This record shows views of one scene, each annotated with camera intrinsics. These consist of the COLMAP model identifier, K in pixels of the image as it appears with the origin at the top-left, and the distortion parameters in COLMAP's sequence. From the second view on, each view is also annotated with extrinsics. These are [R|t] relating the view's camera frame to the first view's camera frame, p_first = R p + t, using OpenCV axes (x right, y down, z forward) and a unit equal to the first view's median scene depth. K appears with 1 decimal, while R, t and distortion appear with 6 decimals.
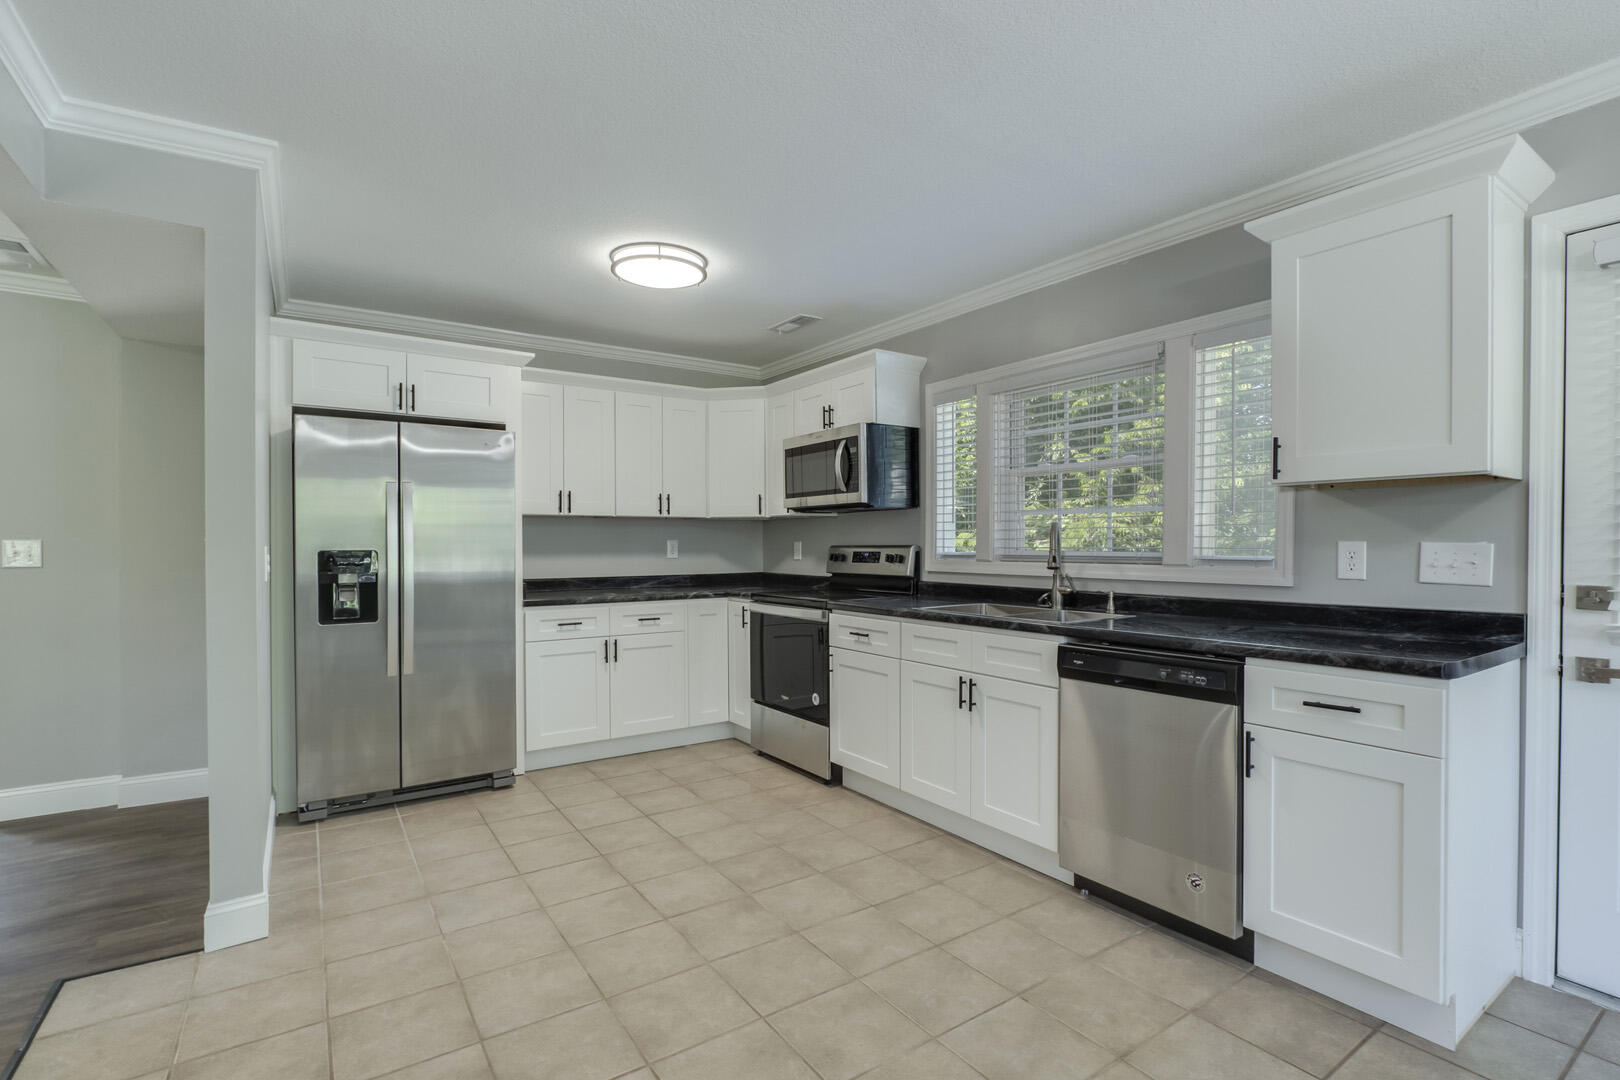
lens RADIAL K [[753.0, 0, 814.4], [0, 753.0, 542.1], [0, 0, 1]] dist [-0.002713, -0.000830]
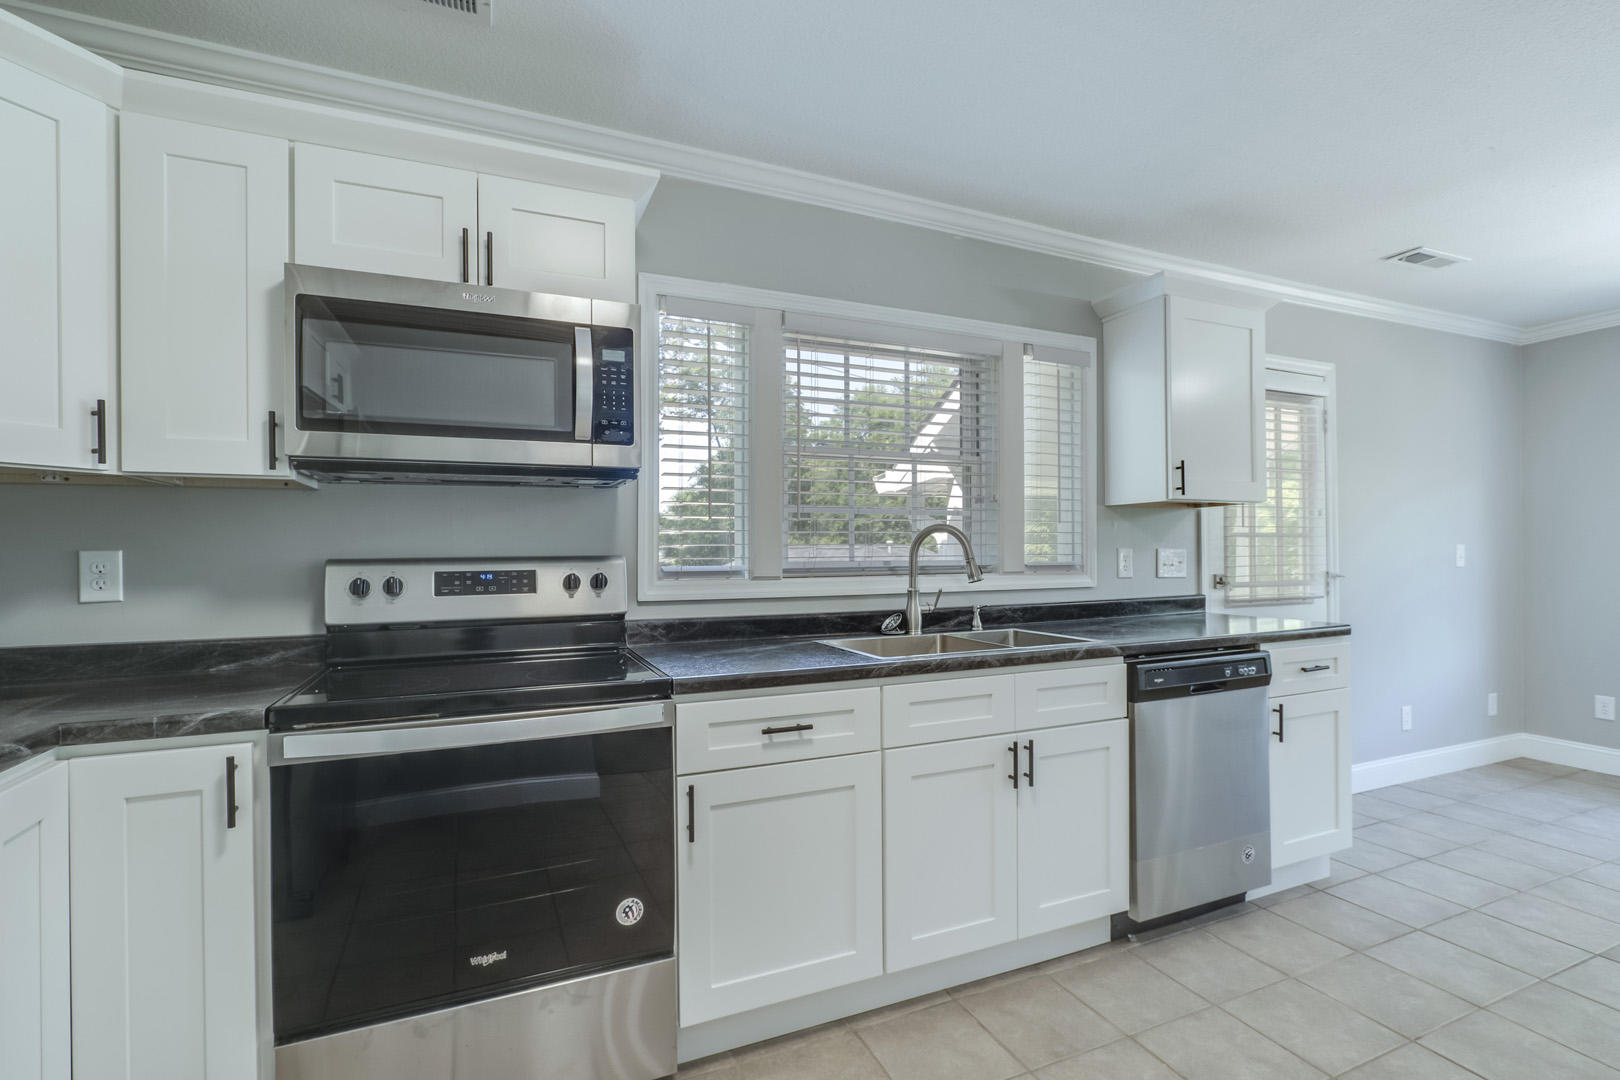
lens RADIAL K [[753.0, 0, 813.0], [0, 753.0, 551.8], [0, 0, 1]] dist [-0.002713, -0.000830]
pose [[0.190011, 0.003540, 0.981776, -0.463421], [0.006442, 0.999967, -0.004852, 0.005624], [-0.981761, 0.007247, 0.189982, 0.934959]]
